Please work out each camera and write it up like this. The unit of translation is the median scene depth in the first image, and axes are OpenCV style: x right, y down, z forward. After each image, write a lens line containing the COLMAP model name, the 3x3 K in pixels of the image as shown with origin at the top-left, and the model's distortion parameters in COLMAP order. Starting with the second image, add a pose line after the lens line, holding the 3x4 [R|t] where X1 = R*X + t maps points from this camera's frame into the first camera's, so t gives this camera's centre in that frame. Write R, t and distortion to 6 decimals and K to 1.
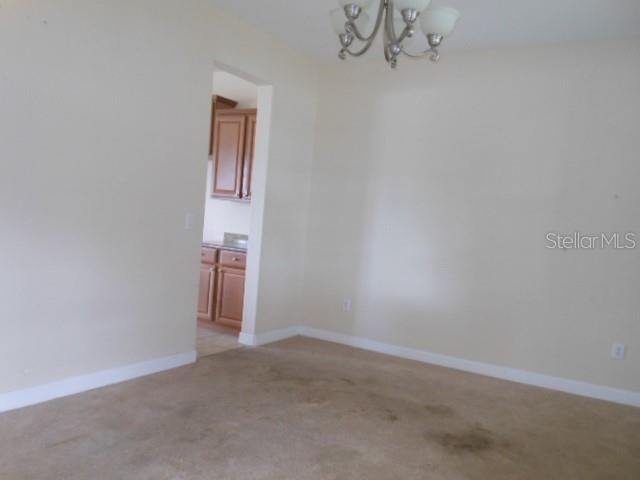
lens RADIAL K [[528.5, 0, 320.4], [0, 528.5, 259.8], [0, 0, 1]] dist [-0.011403, 0.000253]
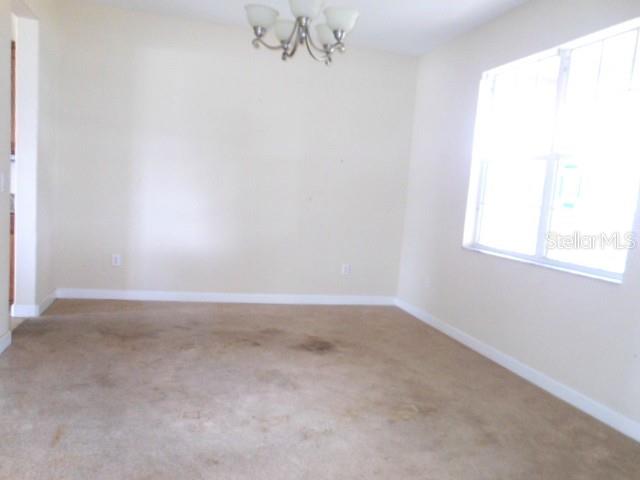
lens RADIAL K [[528.5, 0, 320.4], [0, 528.5, 259.8], [0, 0, 1]] dist [-0.011403, 0.000253]
pose [[0.698091, -0.112461, 0.707122, -0.560381], [0.030203, 0.991334, 0.127845, -0.045655], [-0.715372, -0.067890, 0.695438, 0.042190]]
